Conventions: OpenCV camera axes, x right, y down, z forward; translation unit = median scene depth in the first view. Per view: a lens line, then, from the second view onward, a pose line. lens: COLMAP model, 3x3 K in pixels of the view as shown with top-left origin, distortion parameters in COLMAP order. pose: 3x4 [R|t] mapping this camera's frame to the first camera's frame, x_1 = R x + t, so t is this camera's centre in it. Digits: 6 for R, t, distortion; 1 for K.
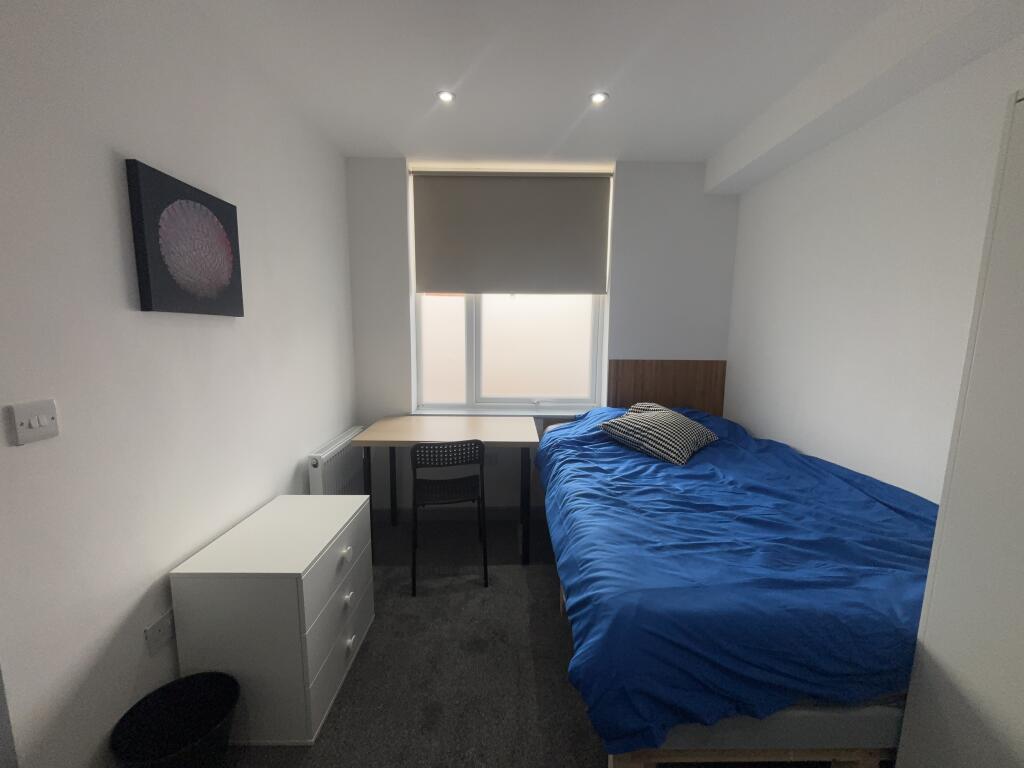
lens RADIAL K [[410.9, 0, 508.0], [0, 410.9, 381.5], [0, 0, 1]] dist [0.006536, -0.001326]
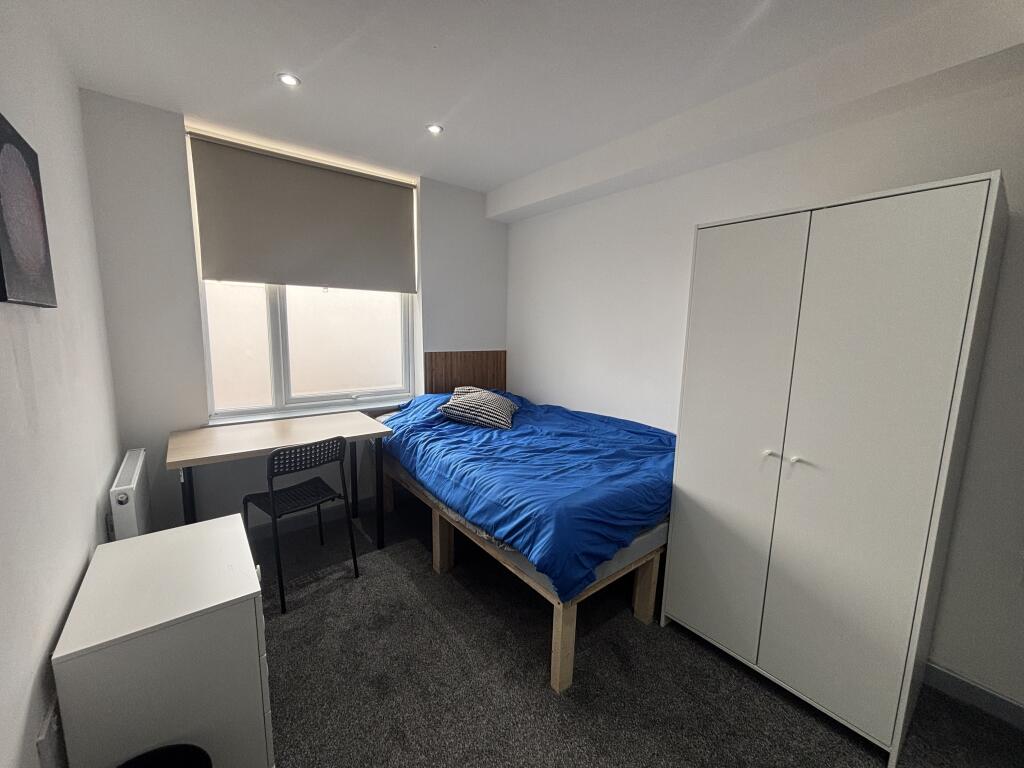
lens RADIAL K [[410.9, 0, 506.8], [0, 410.9, 382.2], [0, 0, 1]] dist [0.006536, -0.001326]
pose [[0.795568, -0.078561, 0.600749, -0.360342], [0.069433, 0.996847, 0.038410, 0.001465], [-0.601872, 0.011153, 0.798514, -0.049076]]
